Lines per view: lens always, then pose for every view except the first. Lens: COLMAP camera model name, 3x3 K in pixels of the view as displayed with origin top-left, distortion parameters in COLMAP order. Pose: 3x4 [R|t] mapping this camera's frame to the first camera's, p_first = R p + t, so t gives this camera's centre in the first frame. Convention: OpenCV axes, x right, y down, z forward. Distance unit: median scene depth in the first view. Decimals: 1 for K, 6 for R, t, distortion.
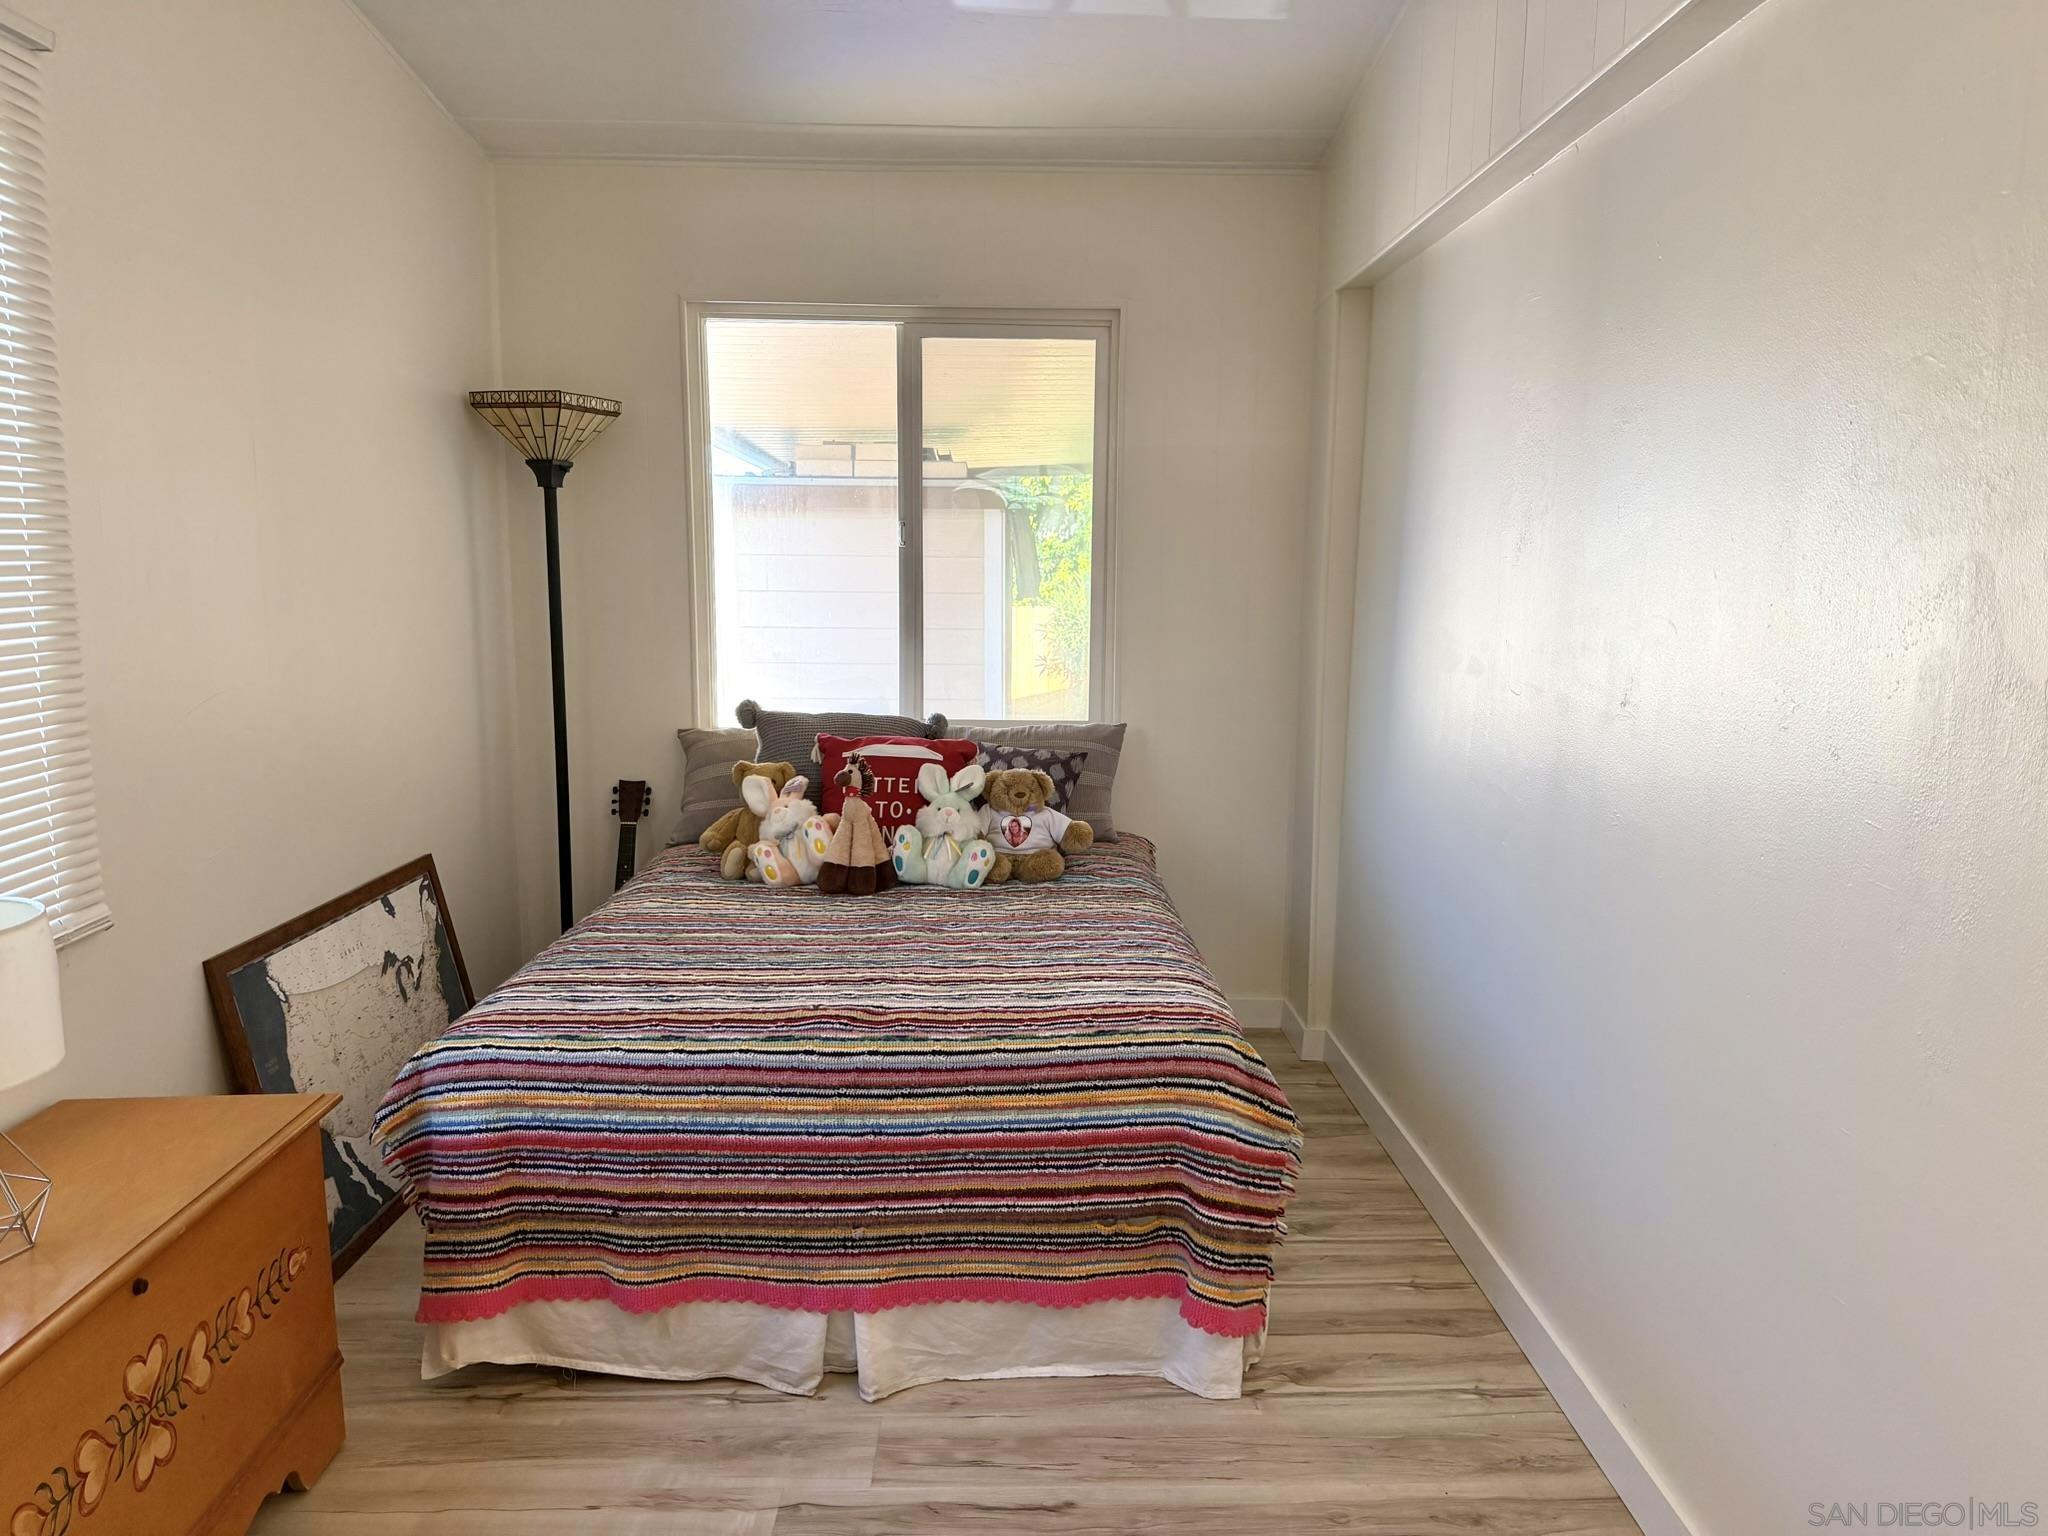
lens RADIAL K [[1434.5, 0, 1021.1], [0, 1434.5, 761.9], [0, 0, 1]] dist [0.050268, -0.062307]
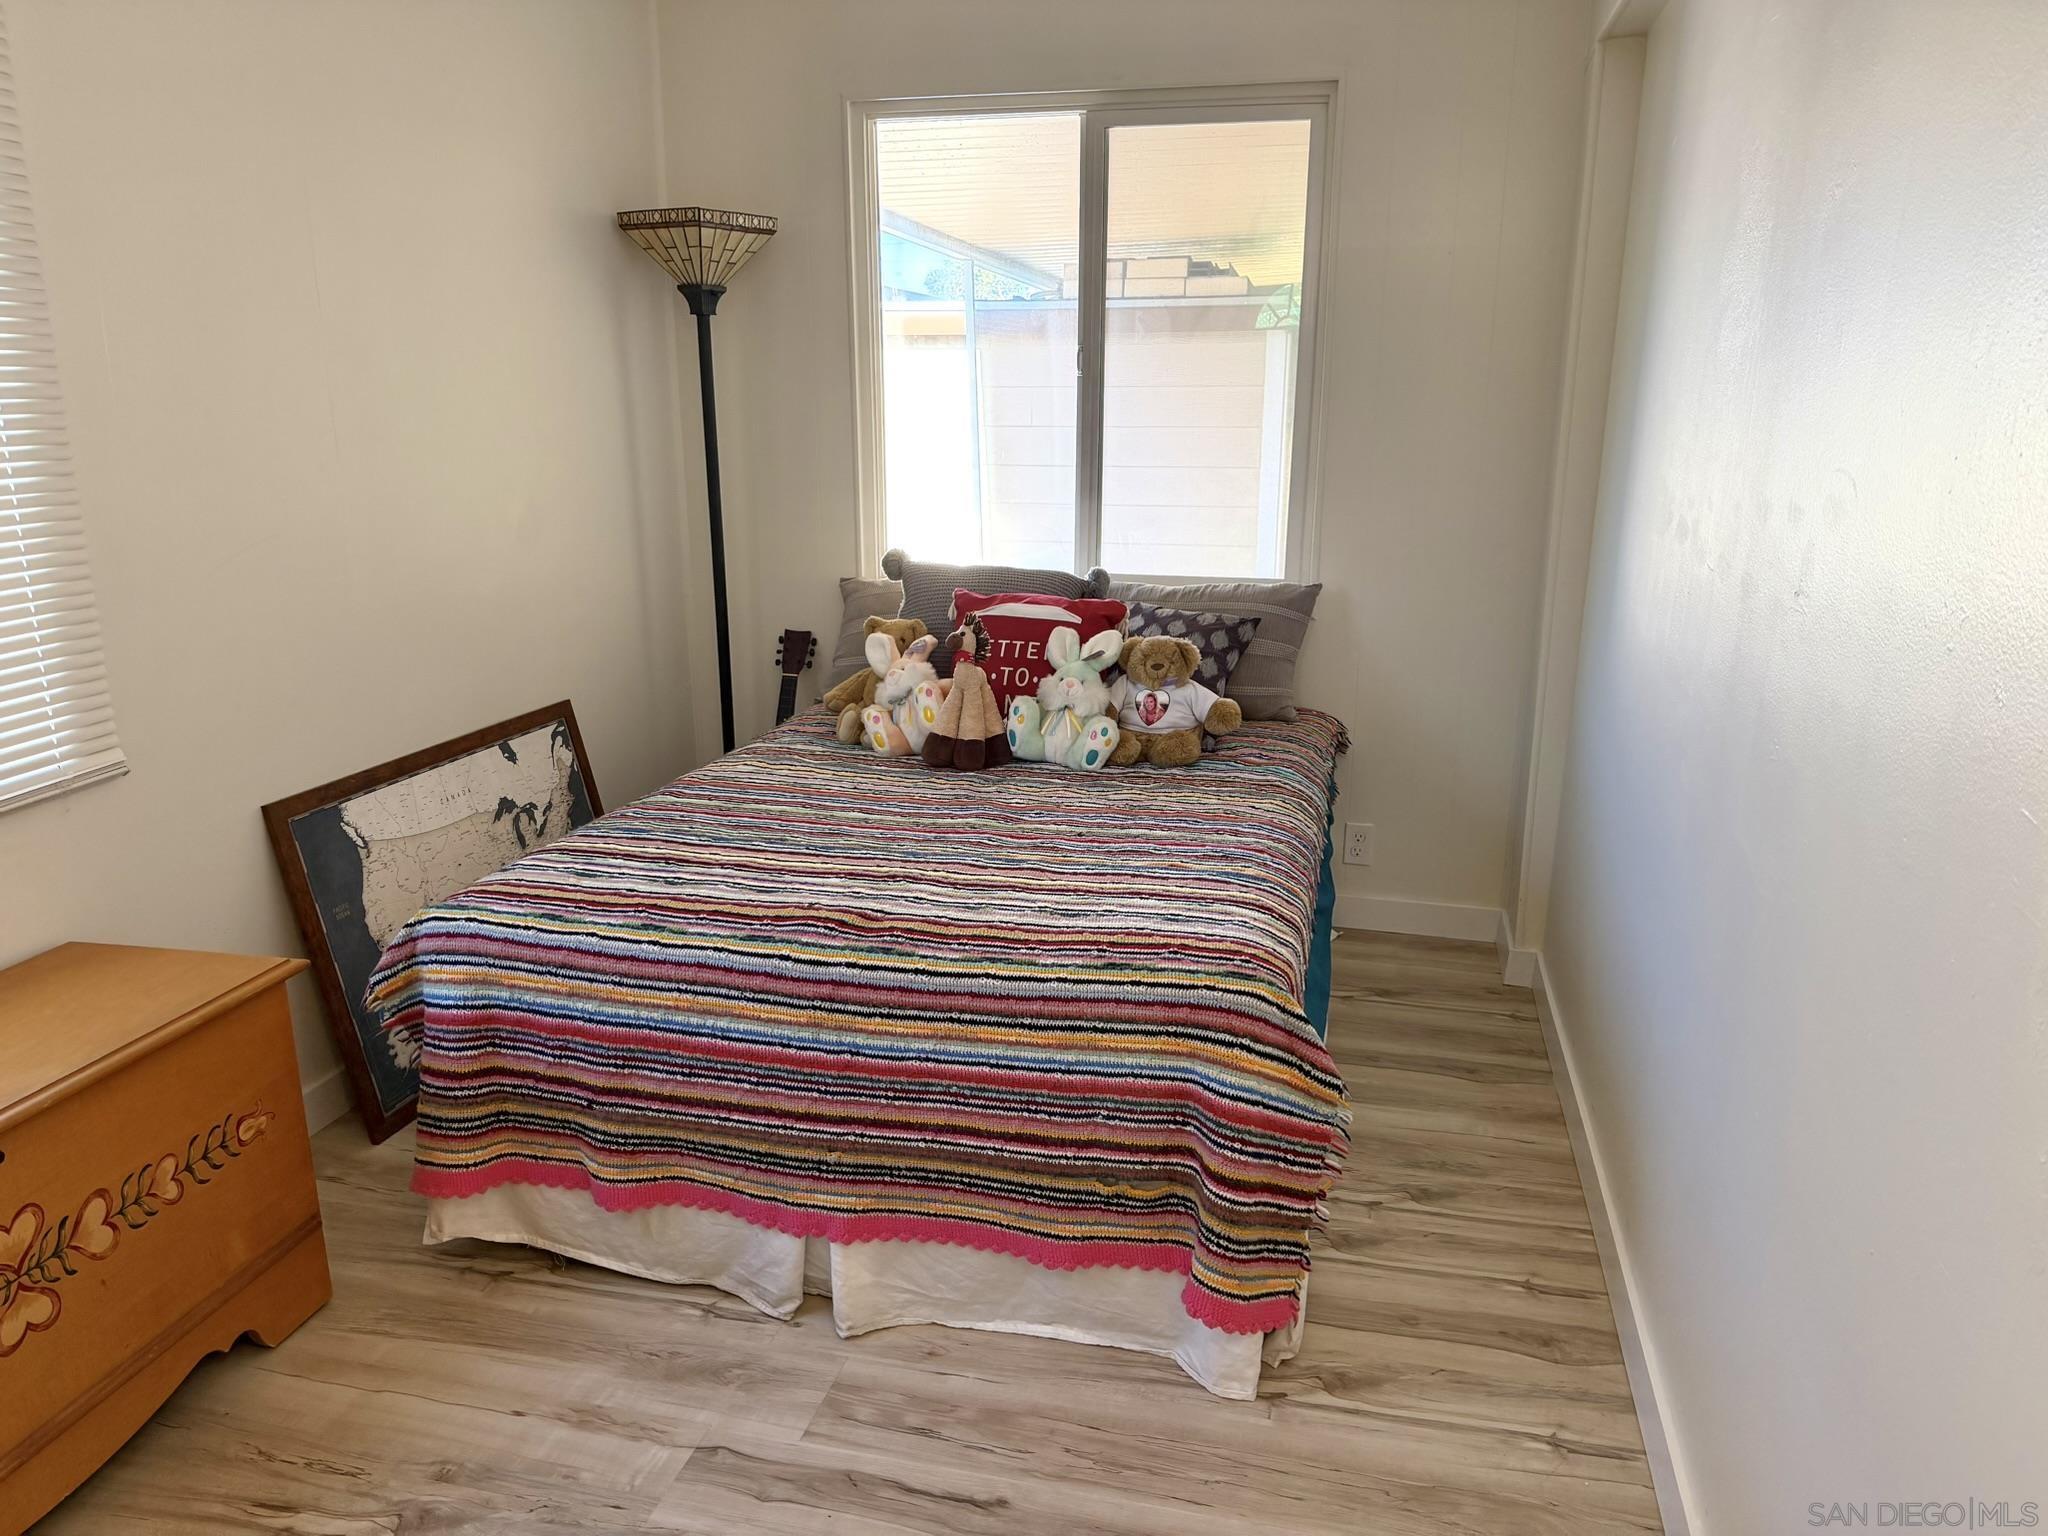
lens RADIAL K [[1434.5, 0, 1029.5], [0, 1434.5, 763.5], [0, 0, 1]] dist [0.050268, -0.062307]
pose [[0.968115, 0.058525, -0.243573, 0.207481], [-0.030858, 0.992782, 0.115893, -0.025487], [0.248597, -0.104682, 0.962934, 0.187749]]
